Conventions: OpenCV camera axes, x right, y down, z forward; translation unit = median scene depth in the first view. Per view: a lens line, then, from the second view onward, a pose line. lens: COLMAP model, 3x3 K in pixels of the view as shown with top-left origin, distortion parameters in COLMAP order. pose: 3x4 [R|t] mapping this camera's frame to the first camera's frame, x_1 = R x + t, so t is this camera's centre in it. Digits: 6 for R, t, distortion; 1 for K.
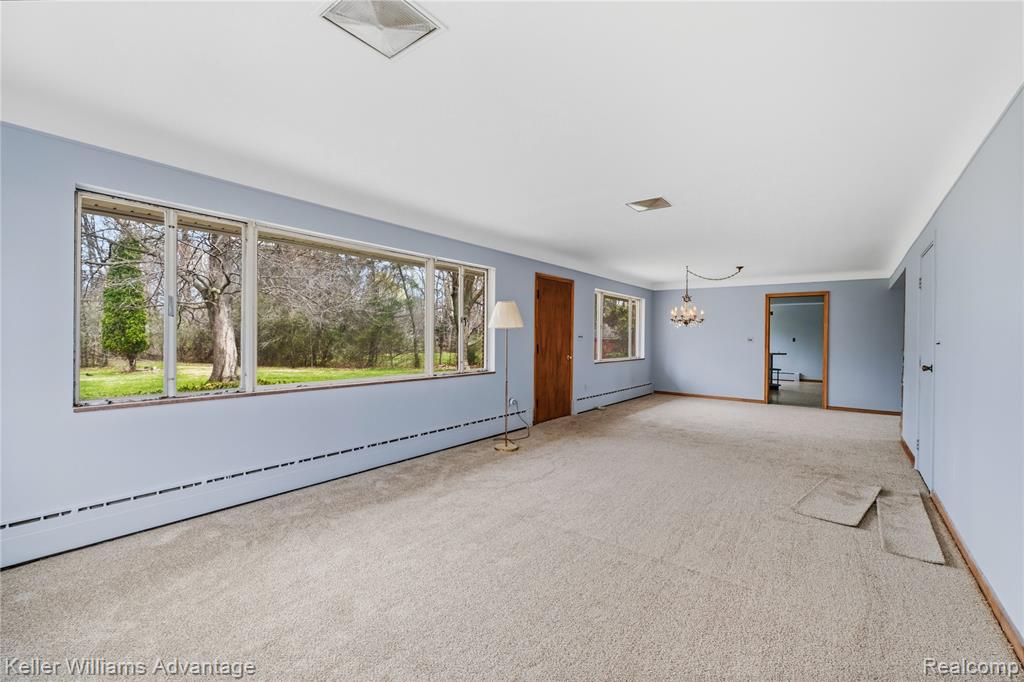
lens RADIAL K [[432.7, 0, 516.0], [0, 432.7, 344.6], [0, 0, 1]] dist [-0.000219, 0.000133]
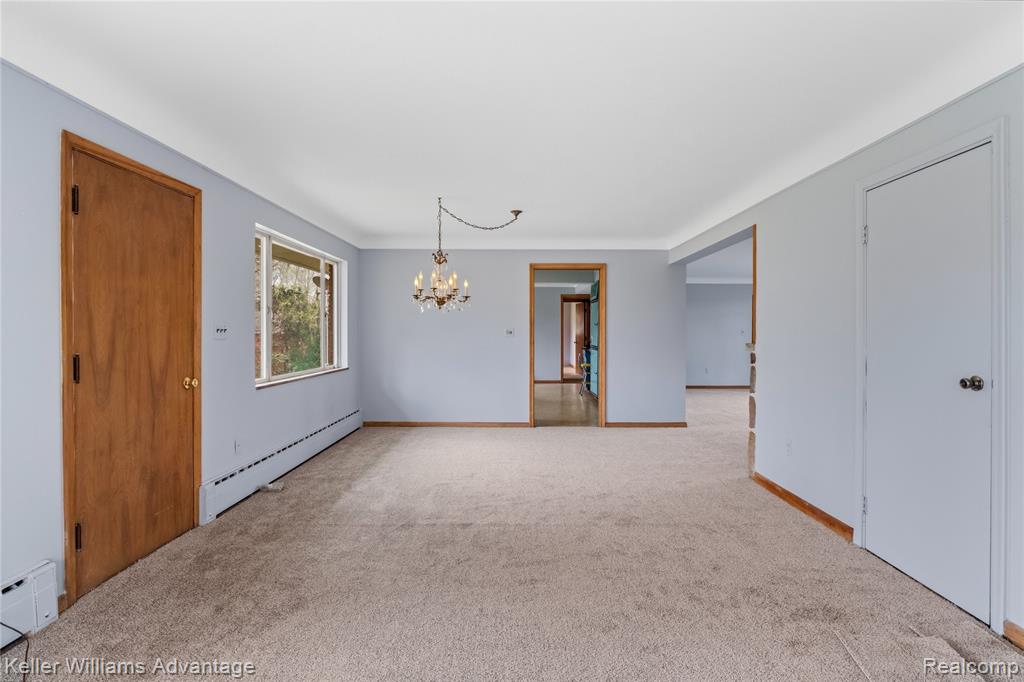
lens RADIAL K [[532.5, 0, 510.6], [0, 532.5, 330.6], [0, 0, 1]] dist [-0.021316, 0.000650]
pose [[0.793592, -0.010697, 0.608356, 0.060196], [0.019925, 0.999766, -0.008413, -0.007963], [-0.608124, 0.018798, 0.793620, 0.423226]]
